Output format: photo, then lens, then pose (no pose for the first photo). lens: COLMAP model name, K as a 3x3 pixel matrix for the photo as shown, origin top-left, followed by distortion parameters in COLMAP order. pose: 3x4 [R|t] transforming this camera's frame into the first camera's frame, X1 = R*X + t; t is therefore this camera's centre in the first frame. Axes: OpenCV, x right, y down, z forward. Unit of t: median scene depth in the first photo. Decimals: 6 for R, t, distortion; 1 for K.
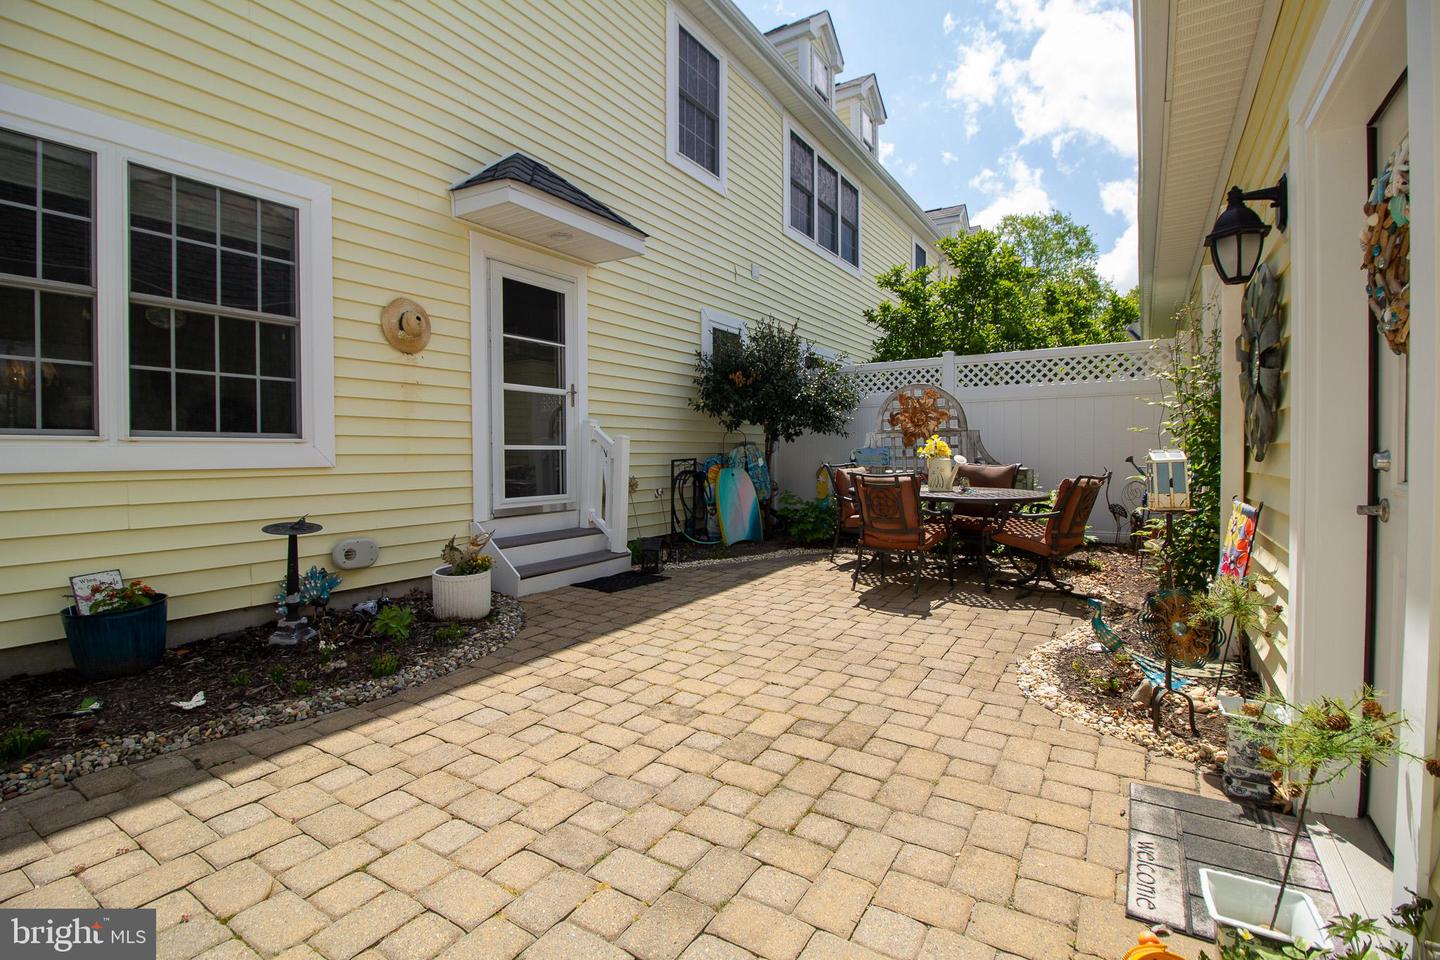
lens RADIAL K [[673.1, 0, 719.0], [0, 673.1, 467.0], [0, 0, 1]] dist [-0.003088, -0.010089]
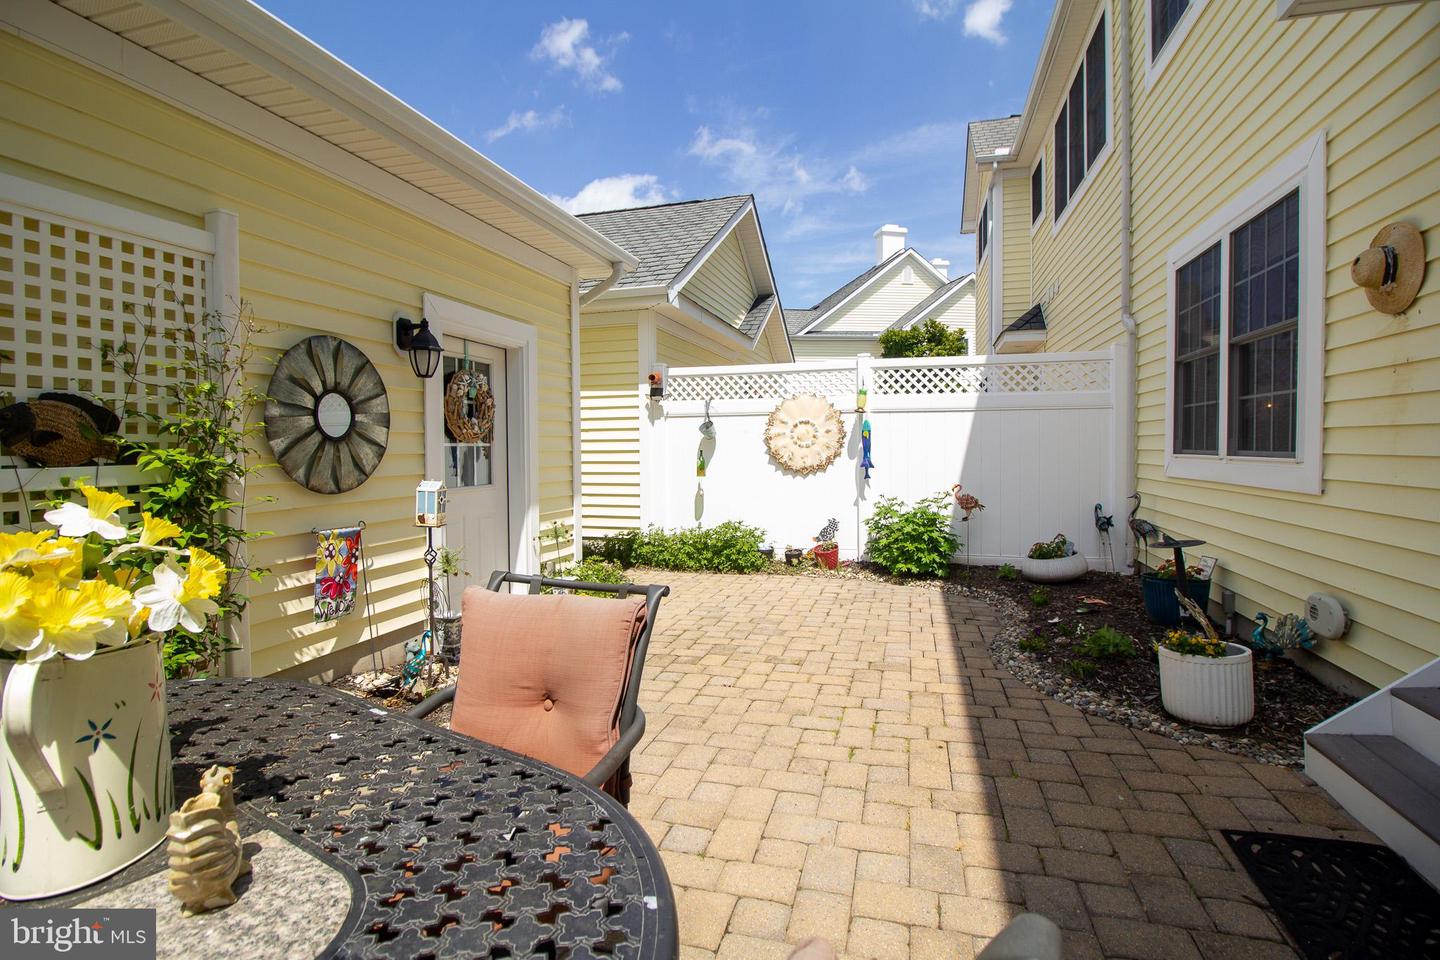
lens RADIAL K [[673.1, 0, 711.8], [0, 673.1, 473.2], [0, 0, 1]] dist [-0.003088, -0.010089]
pose [[-0.965493, 0.021842, -0.259510, 0.418698], [0.006926, 0.998278, 0.058256, -0.105861], [0.260335, 0.054448, -0.963982, 2.197011]]
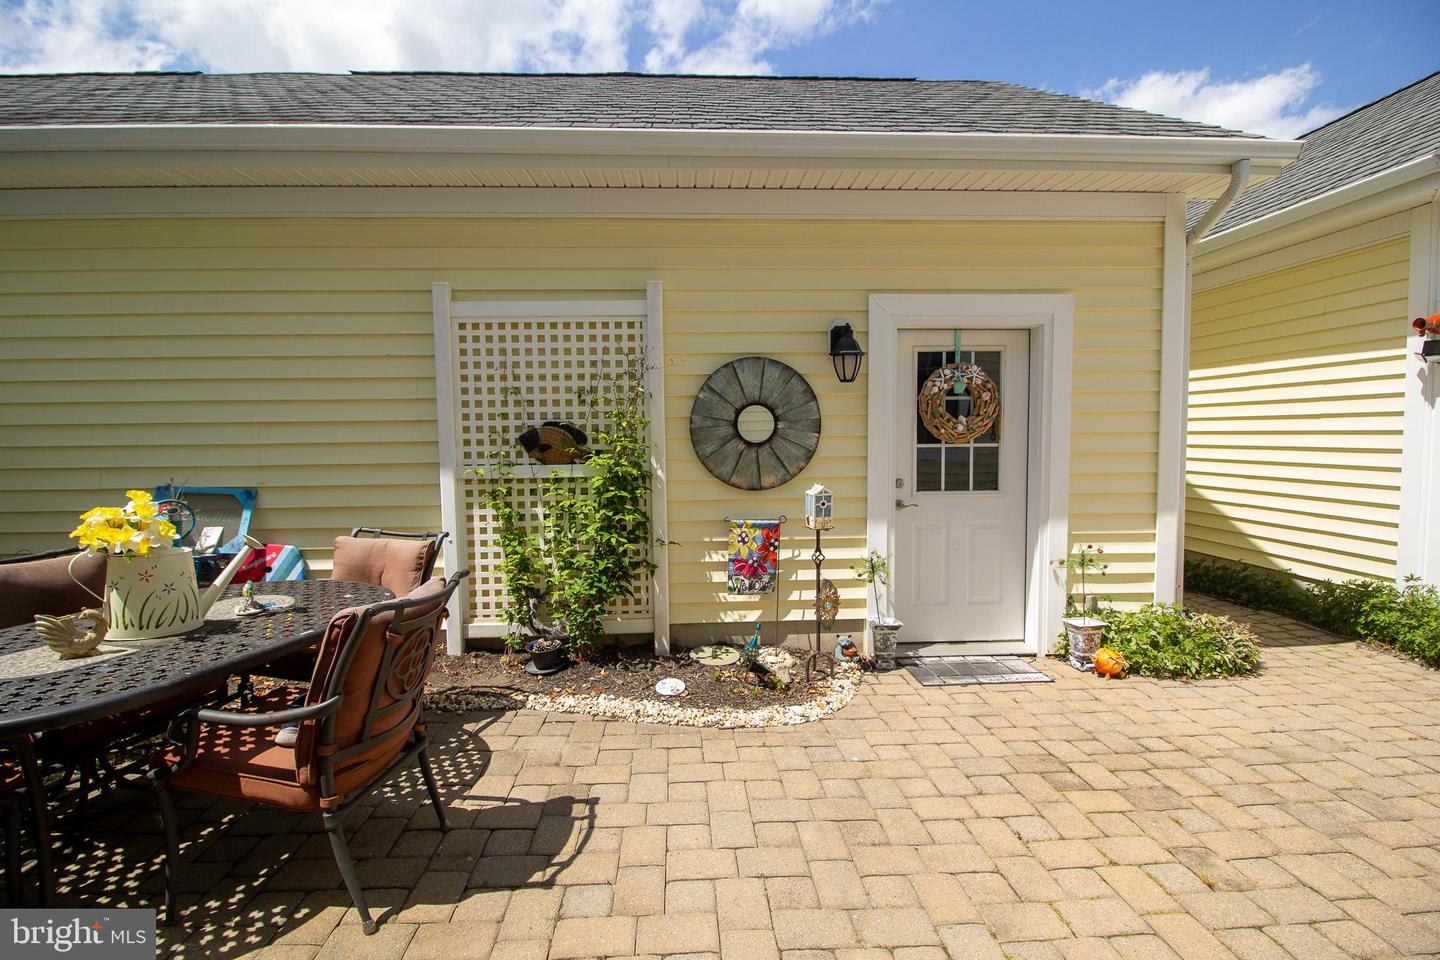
lens RADIAL K [[673.1, 0, 716.2], [0, 673.1, 480.7], [0, 0, 1]] dist [-0.003088, -0.010089]
pose [[-0.572979, -0.045181, 0.818324, -0.326805], [0.029168, 0.996723, 0.075454, -0.132885], [-0.819051, 0.067102, -0.569783, 1.764585]]
